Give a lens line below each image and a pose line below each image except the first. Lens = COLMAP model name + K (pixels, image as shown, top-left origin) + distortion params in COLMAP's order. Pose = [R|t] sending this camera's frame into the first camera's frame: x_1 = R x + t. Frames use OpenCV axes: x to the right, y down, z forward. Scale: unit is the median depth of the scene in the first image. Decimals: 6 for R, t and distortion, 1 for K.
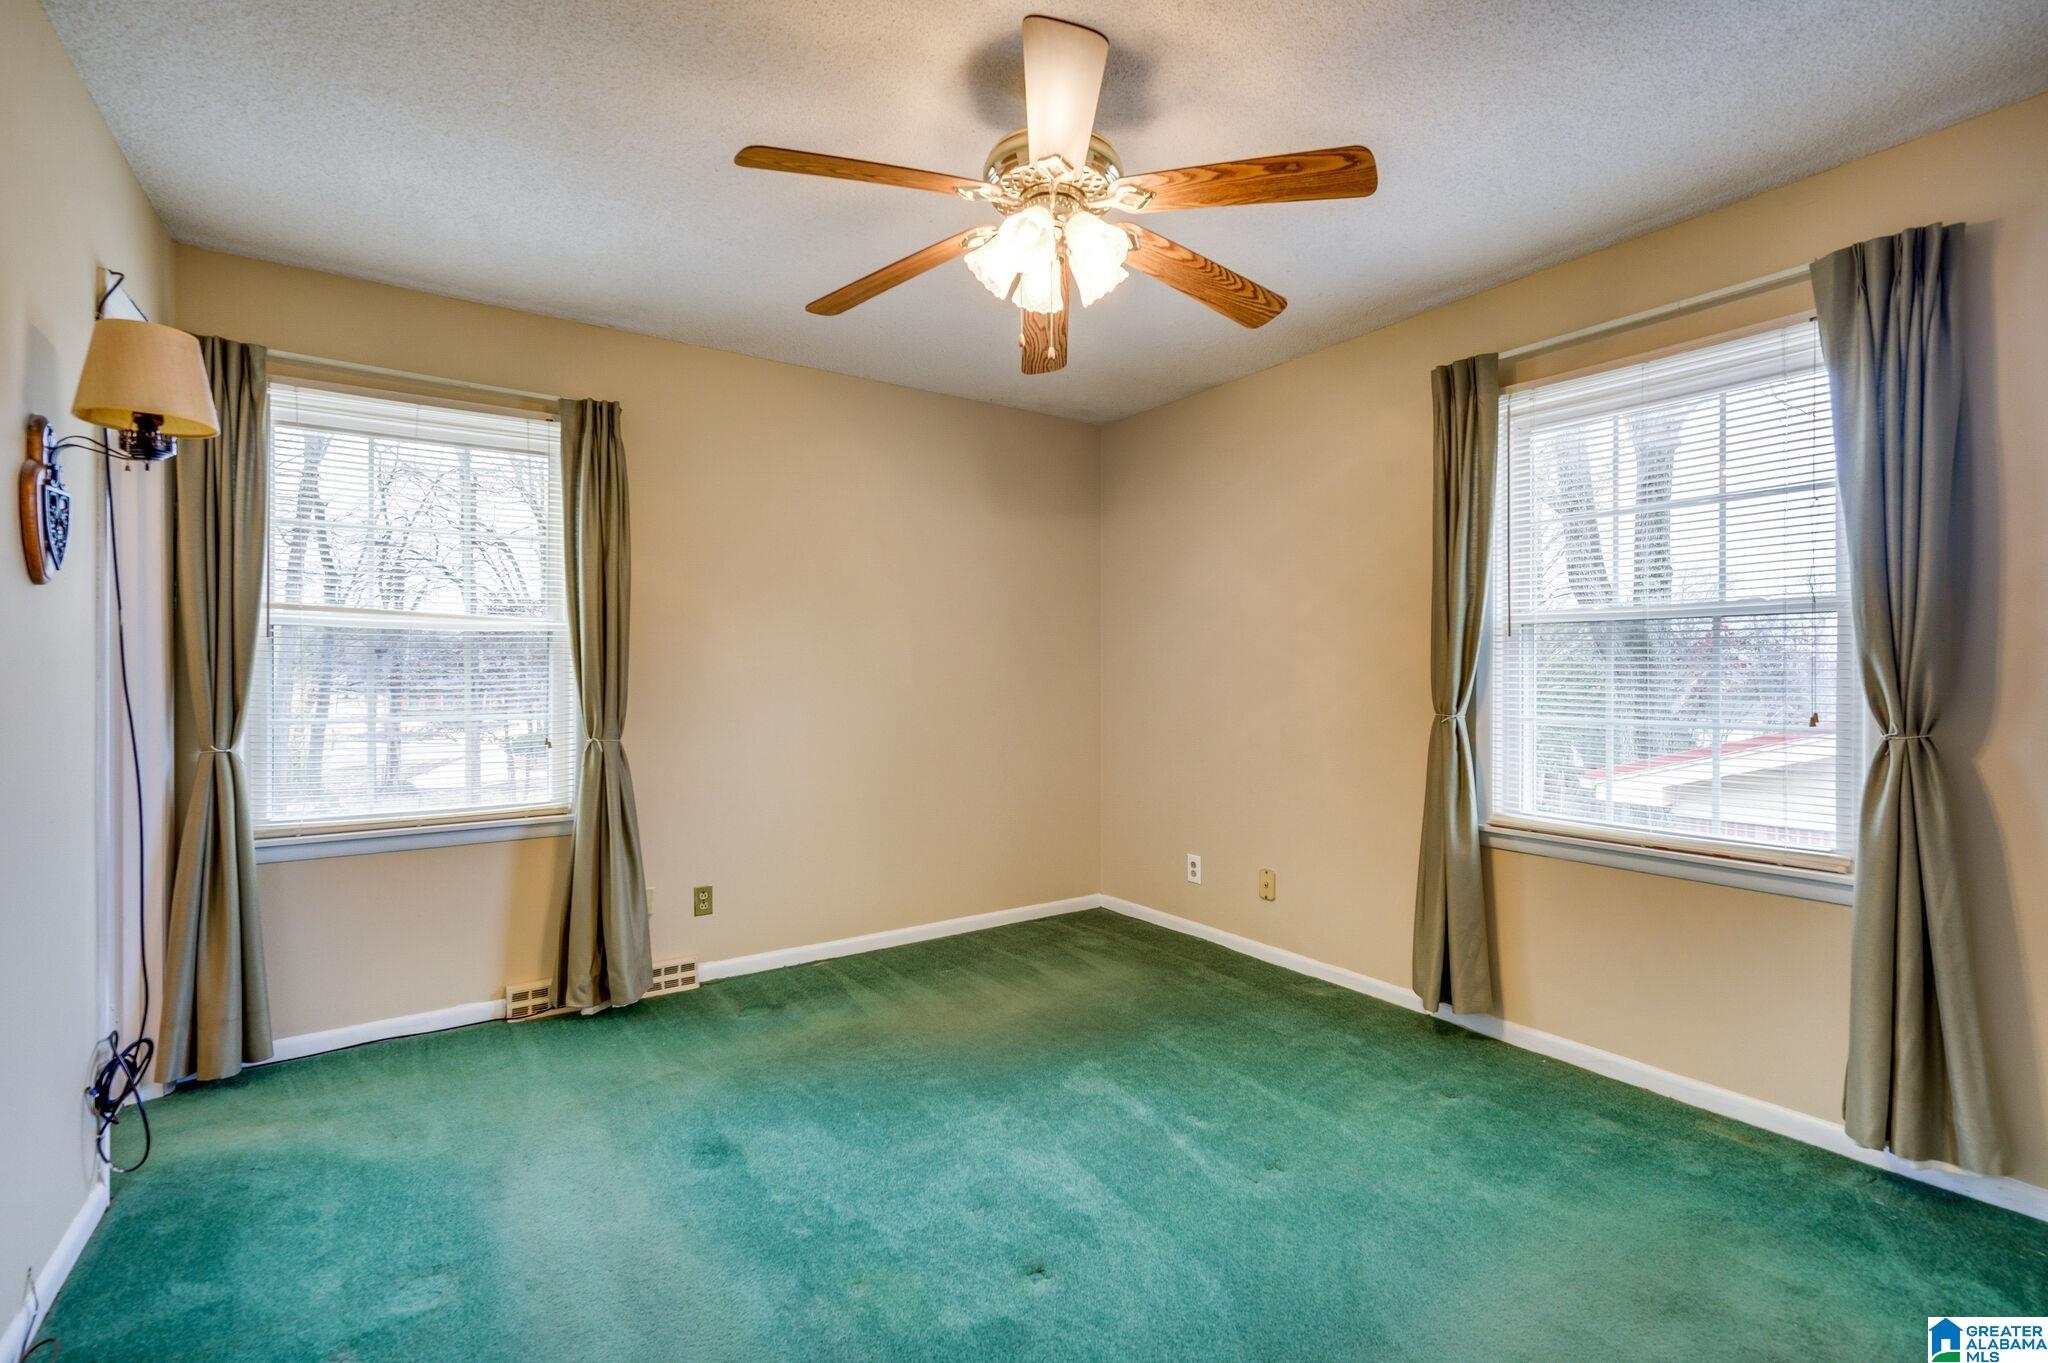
lens RADIAL K [[908.0, 0, 1021.0], [0, 908.0, 679.9], [0, 0, 1]] dist [0.002504, 0.000830]
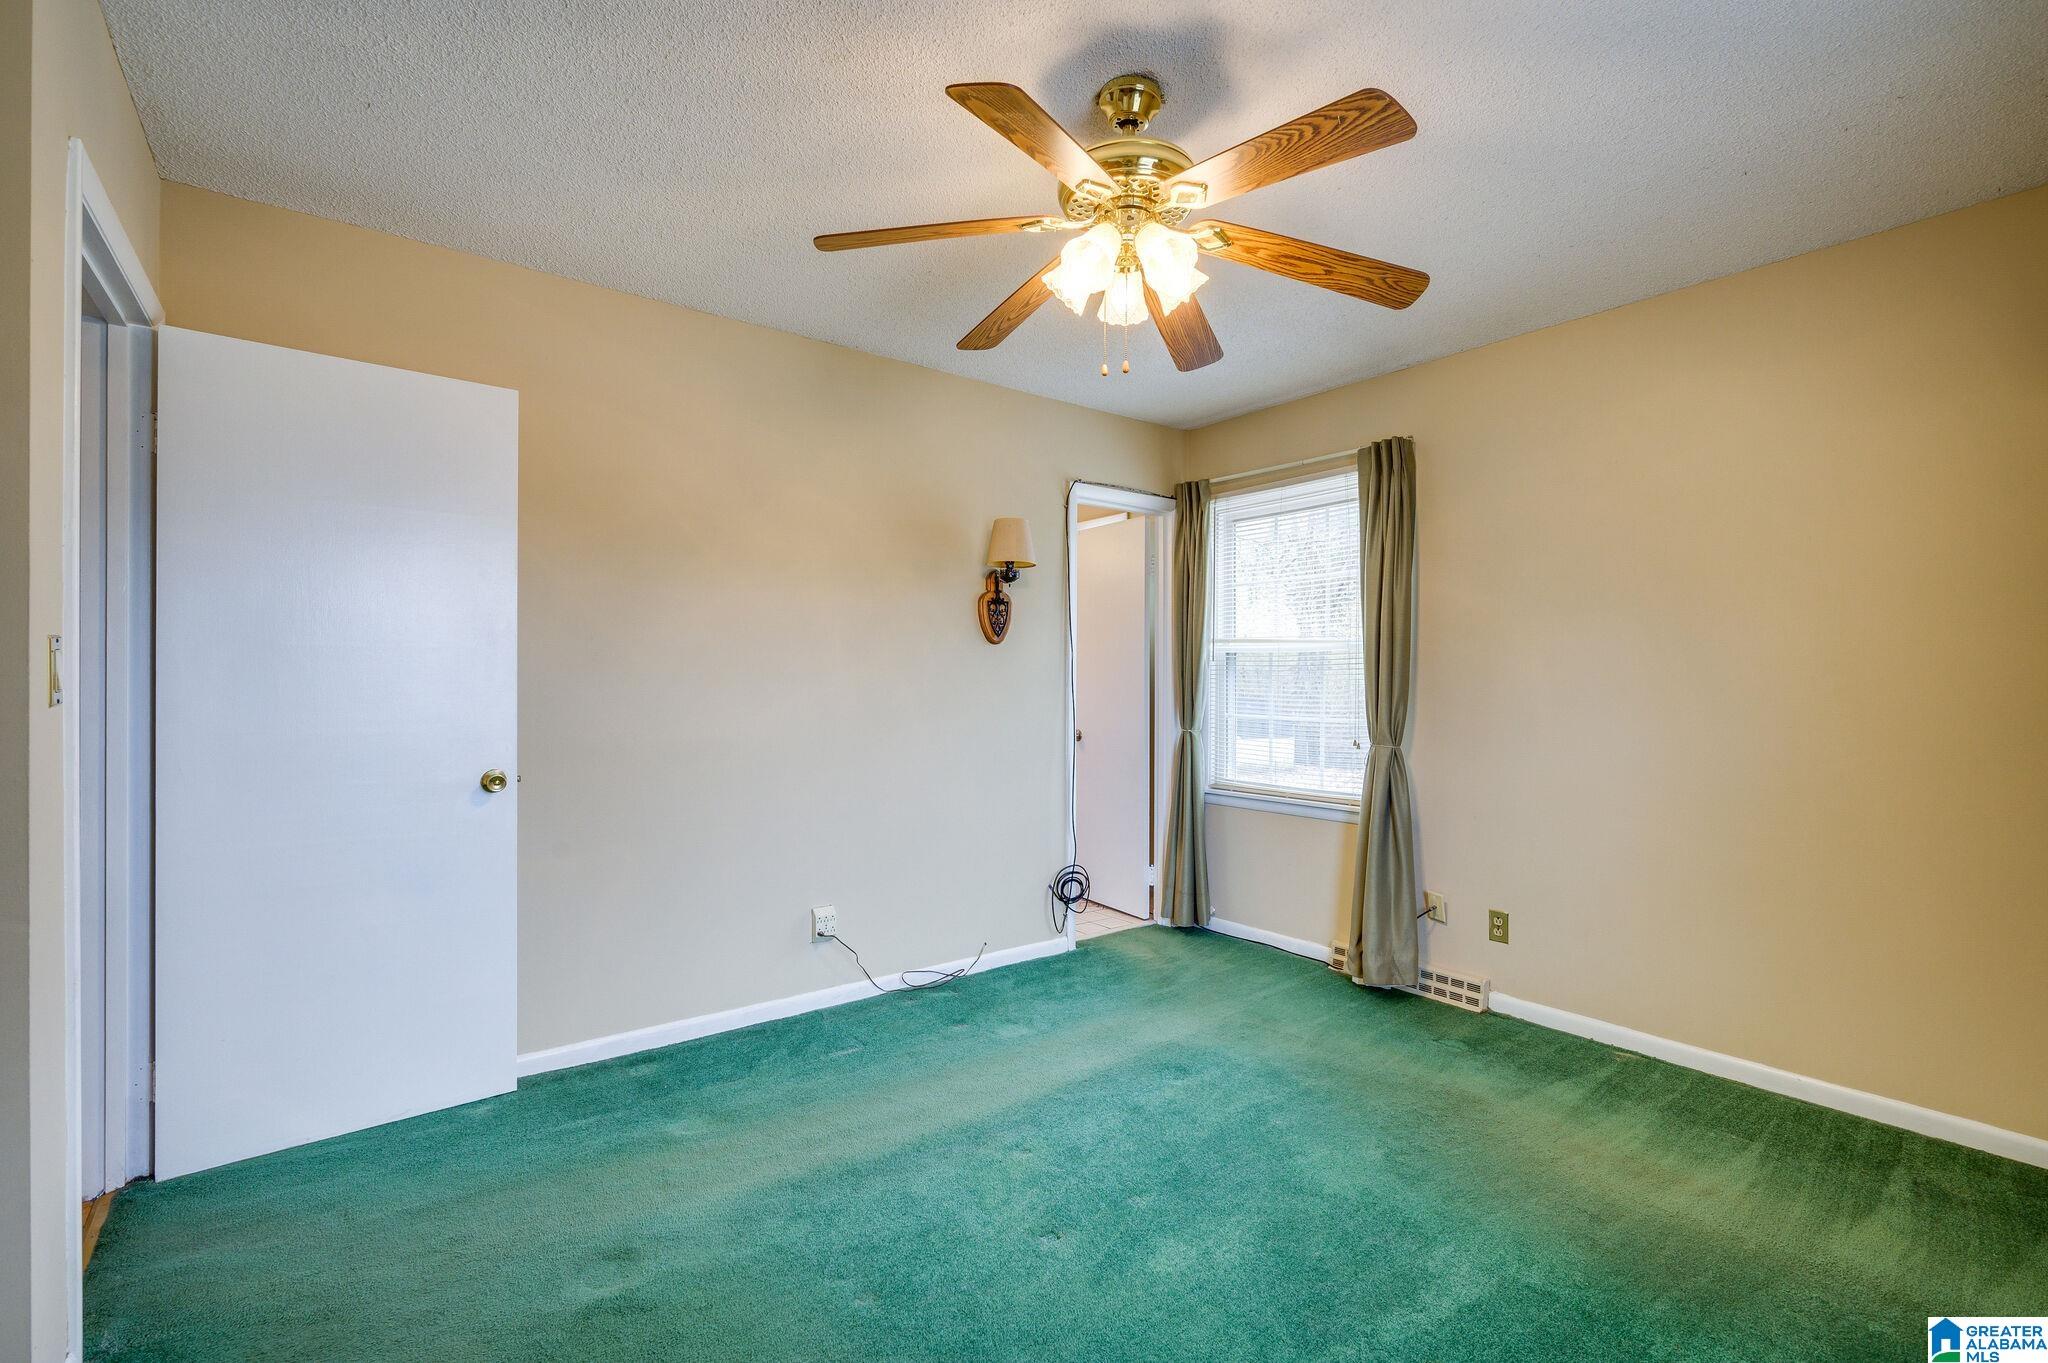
lens RADIAL K [[908.0, 0, 1021.0], [0, 908.0, 679.9], [0, 0, 1]] dist [0.002504, 0.000830]
pose [[0.058728, 0.003842, -0.998267, 0.637165], [-0.007245, 0.999968, 0.003422, -0.015423], [0.998248, 0.007031, 0.058754, 0.501670]]
